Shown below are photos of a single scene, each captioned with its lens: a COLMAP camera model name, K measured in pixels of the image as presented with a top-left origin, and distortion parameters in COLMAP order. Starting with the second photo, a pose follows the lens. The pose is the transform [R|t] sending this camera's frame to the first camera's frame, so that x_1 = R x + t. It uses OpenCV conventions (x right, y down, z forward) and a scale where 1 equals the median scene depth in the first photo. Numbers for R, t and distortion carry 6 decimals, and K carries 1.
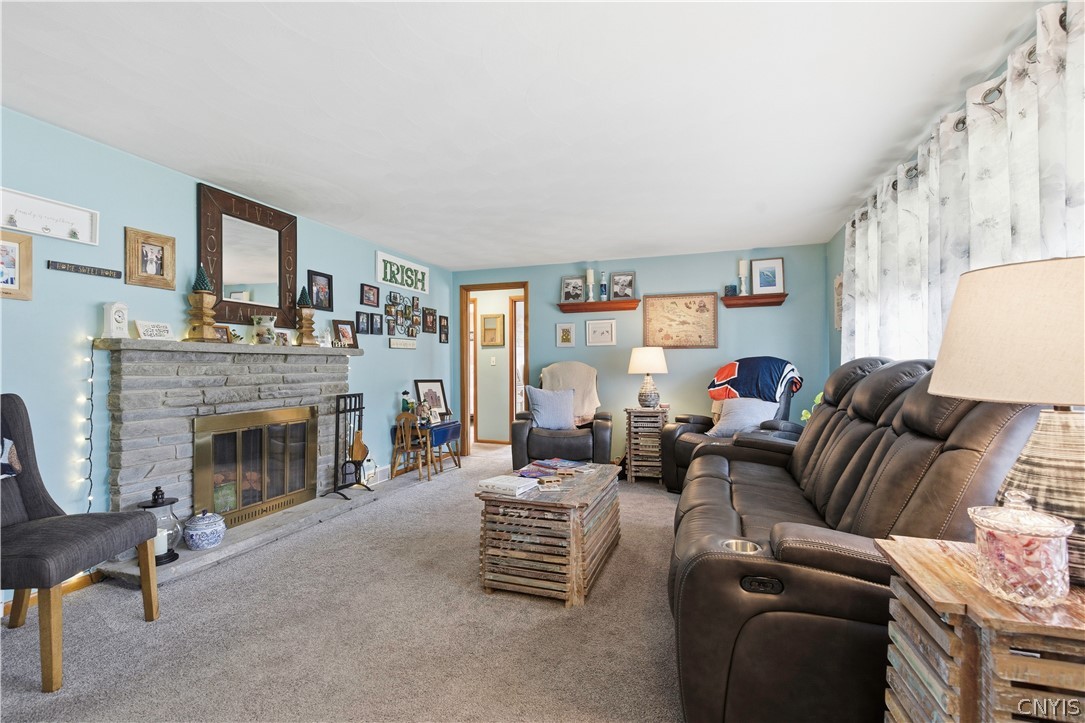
lens RADIAL K [[491.7, 0, 533.6], [0, 491.7, 363.6], [0, 0, 1]] dist [-0.002120, -0.000295]
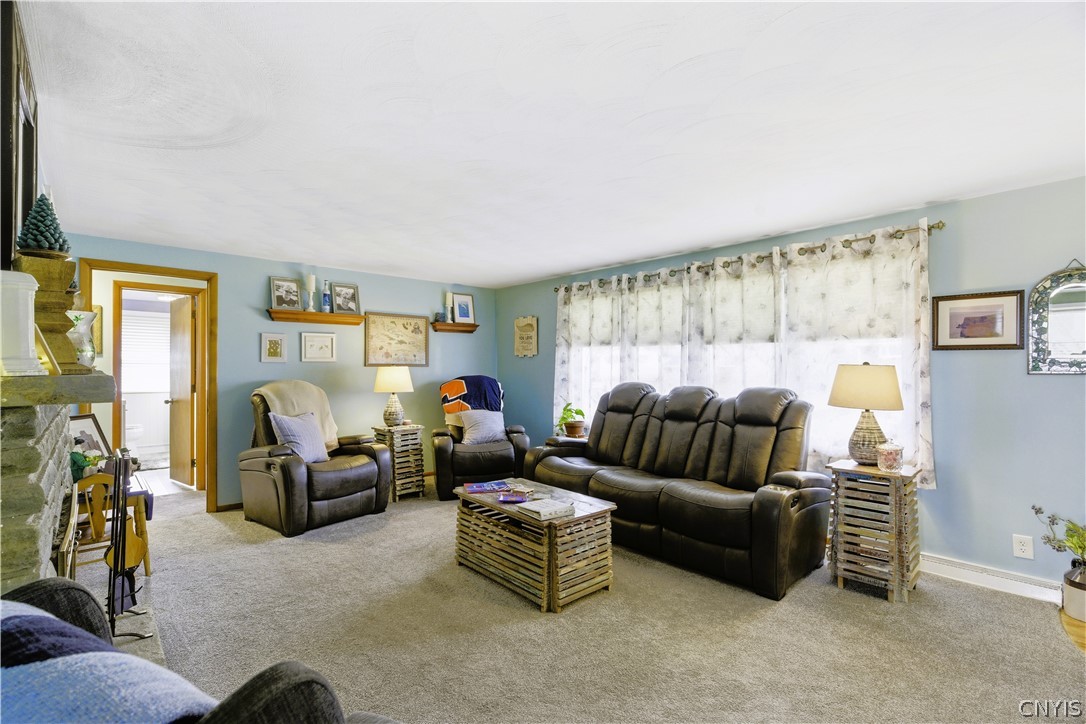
lens RADIAL K [[492.1, 0, 533.7], [0, 492.1, 365.5], [0, 0, 1]] dist [-0.002120, -0.000295]
pose [[0.487218, 0.007718, 0.873246, -0.582042], [-0.007771, 0.999960, -0.004503, -0.036445], [-0.873246, -0.004592, 0.487259, 0.287734]]
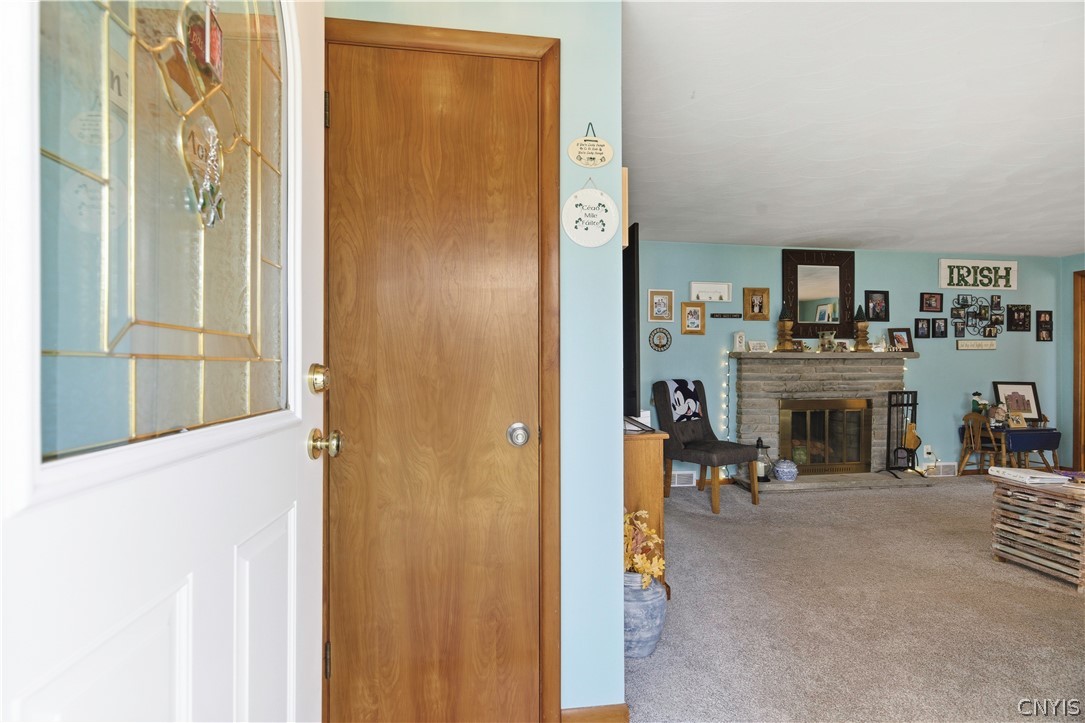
lens RADIAL K [[491.7, 0, 544.7], [0, 491.7, 365.0], [0, 0, 1]] dist [-0.002120, -0.000295]
pose [[0.466485, 0.001183, -0.884529, 0.243505], [0.003247, 0.999990, 0.003050, -0.006348], [0.884523, -0.004295, 0.466476, -0.280514]]
